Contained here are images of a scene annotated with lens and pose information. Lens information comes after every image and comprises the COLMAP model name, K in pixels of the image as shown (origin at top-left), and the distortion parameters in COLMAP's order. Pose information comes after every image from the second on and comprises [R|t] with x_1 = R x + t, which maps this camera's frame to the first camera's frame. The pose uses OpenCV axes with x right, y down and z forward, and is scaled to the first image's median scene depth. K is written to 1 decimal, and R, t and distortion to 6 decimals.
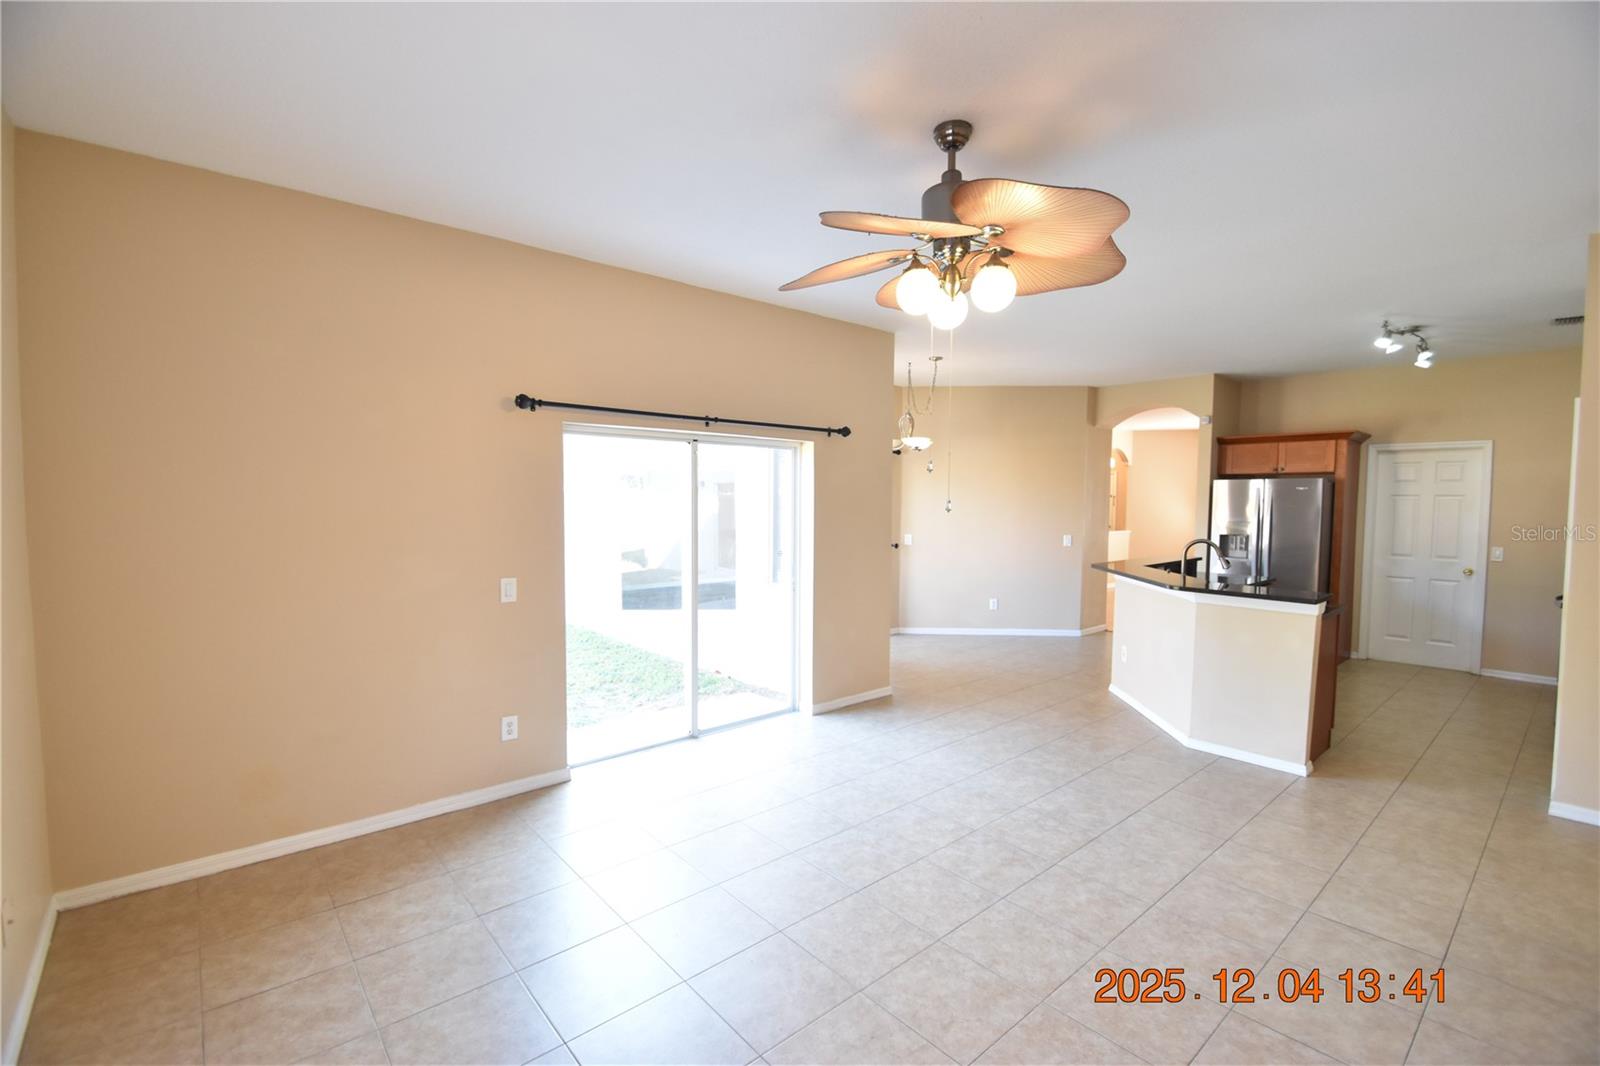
lens RADIAL K [[698.3, 0, 798.1], [0, 698.3, 541.9], [0, 0, 1]] dist [0.017479, -0.019948]
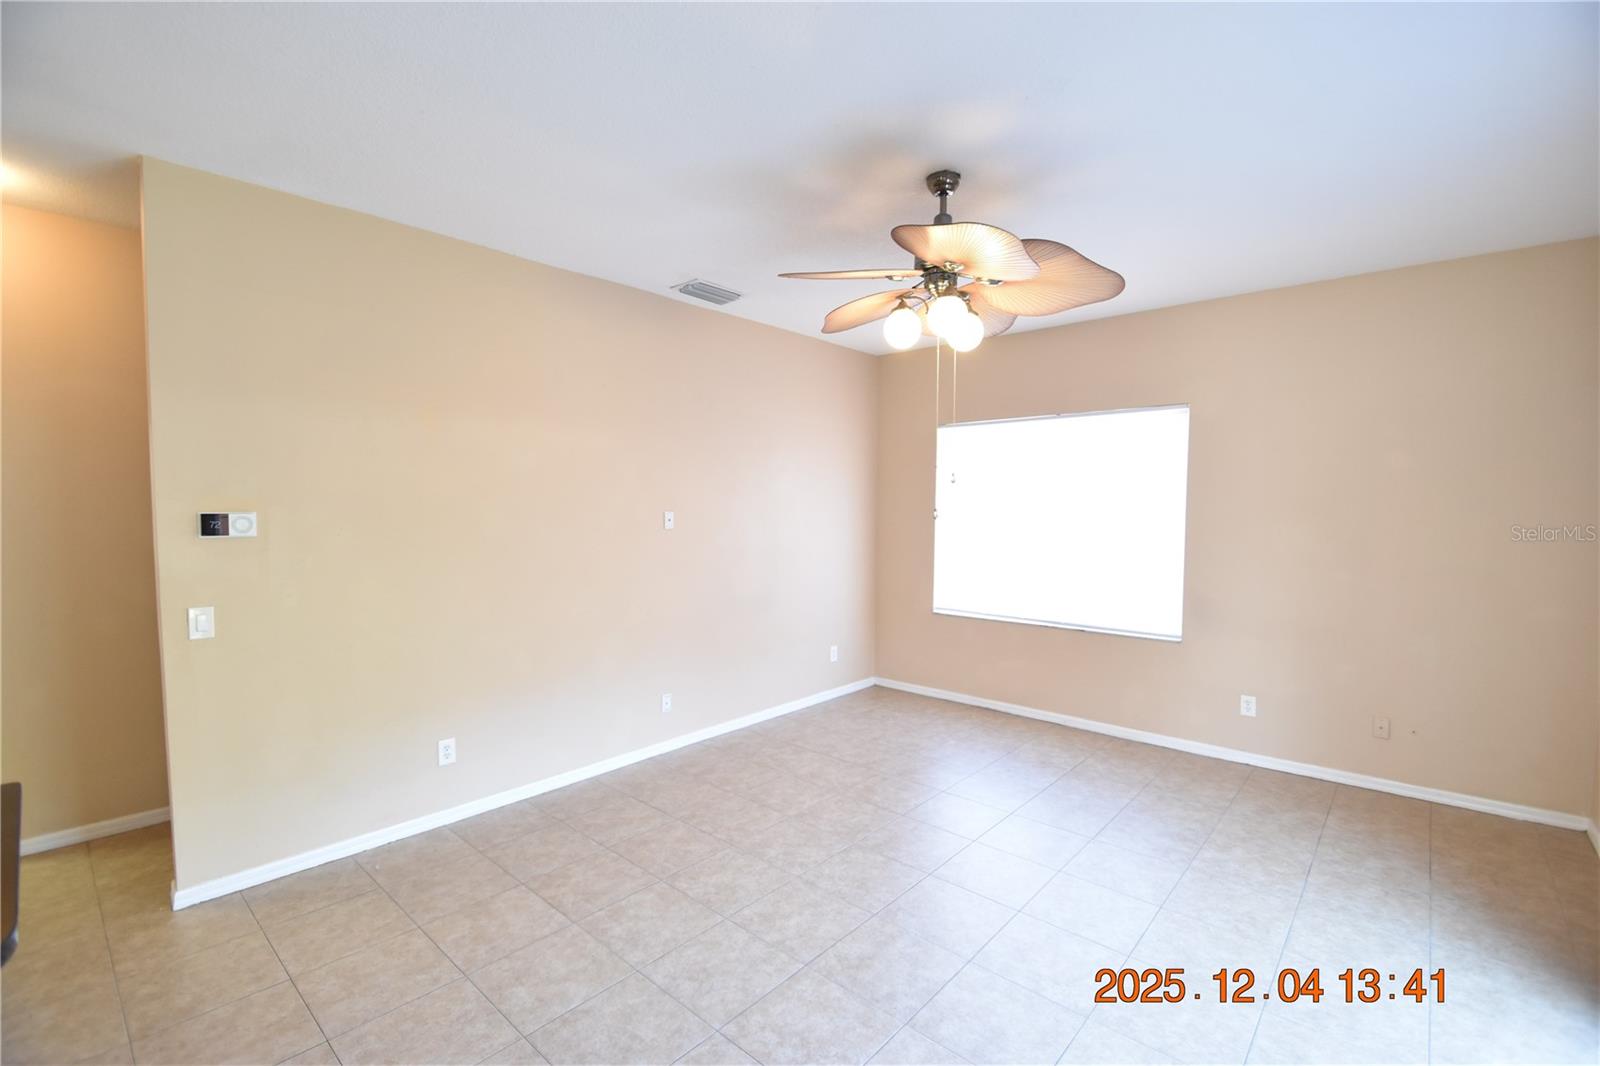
lens RADIAL K [[698.3, 0, 798.1], [0, 698.3, 541.9], [0, 0, 1]] dist [0.017479, -0.019948]
pose [[-0.991612, -0.000343, -0.129252, 0.460505], [-0.015039, 0.993510, 0.112743, -0.103955], [0.128375, 0.113741, -0.985182, 1.659803]]
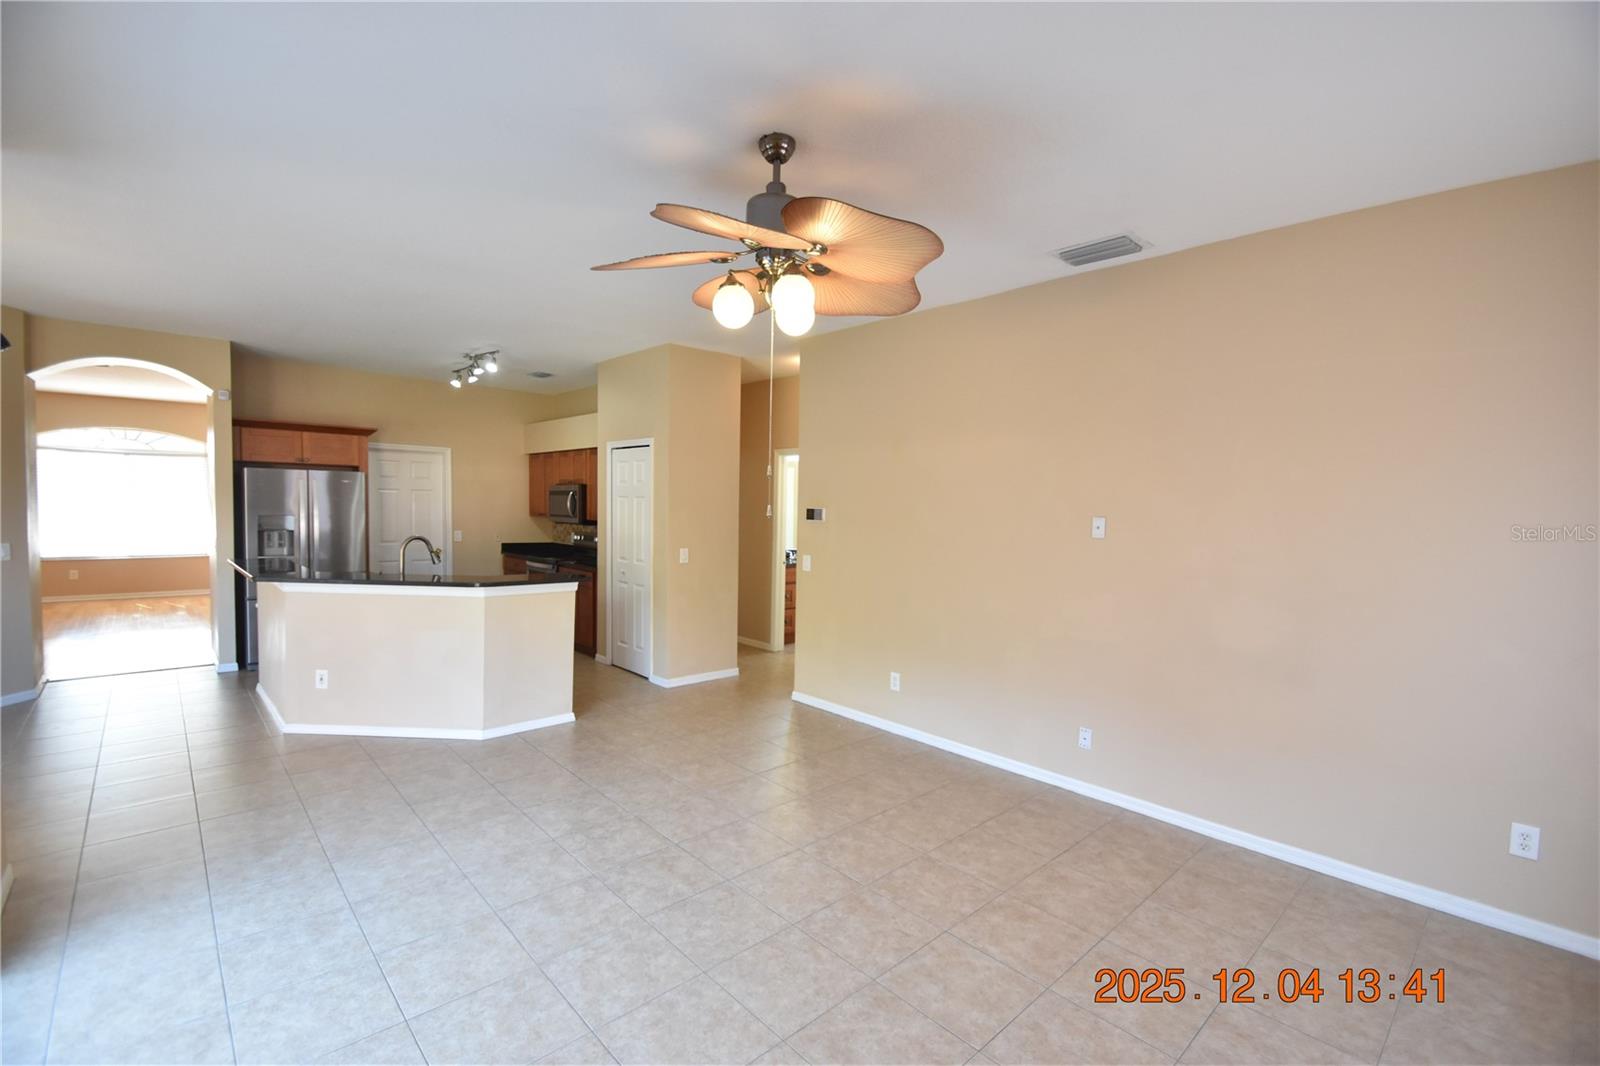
lens RADIAL K [[698.3, 0, 798.1], [0, 698.3, 541.9], [0, 0, 1]] dist [0.017479, -0.019948]
pose [[-0.035586, -0.060653, 0.997524, -0.646245], [0.037981, 0.997353, 0.061998, -0.055576], [-0.998645, 0.040093, -0.033188, 0.797746]]
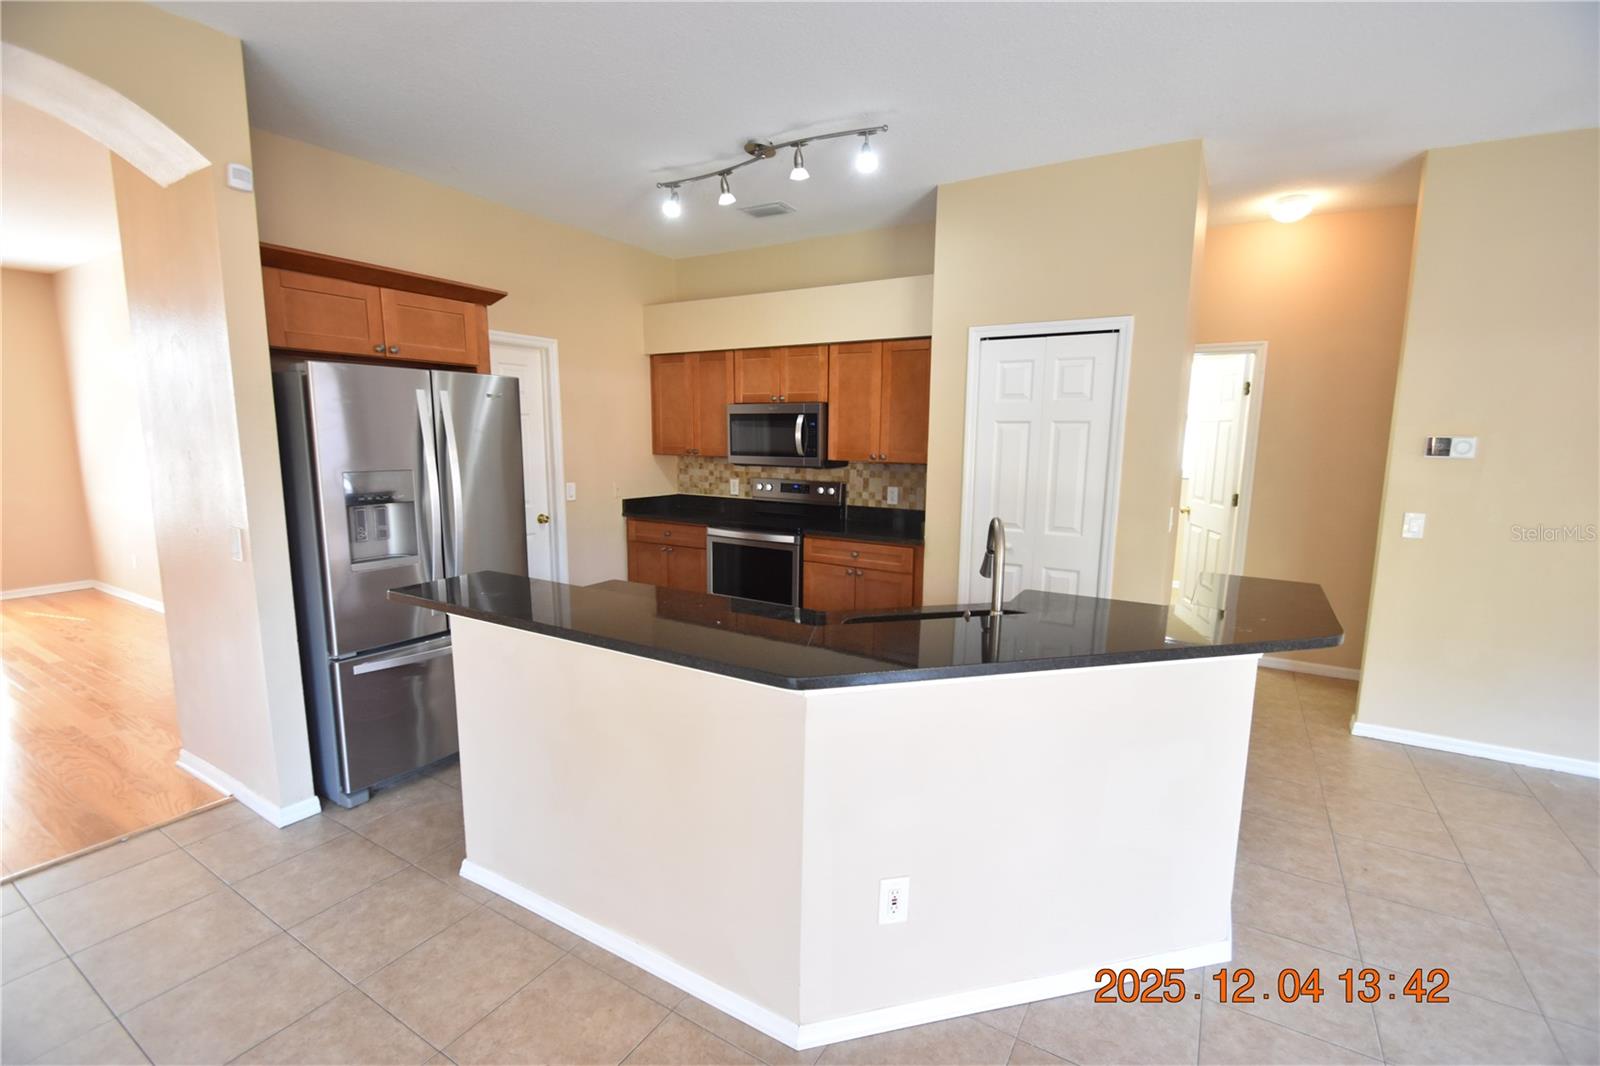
lens RADIAL K [[704.4, 0, 797.7], [0, 704.4, 540.1], [0, 0, 1]] dist [0.010308, -0.016041]
pose [[-0.308188, -0.152550, 0.939015, 0.349261], [0.046997, 0.983413, 0.175187, -0.108892], [-0.950164, 0.098122, -0.295906, 1.954485]]
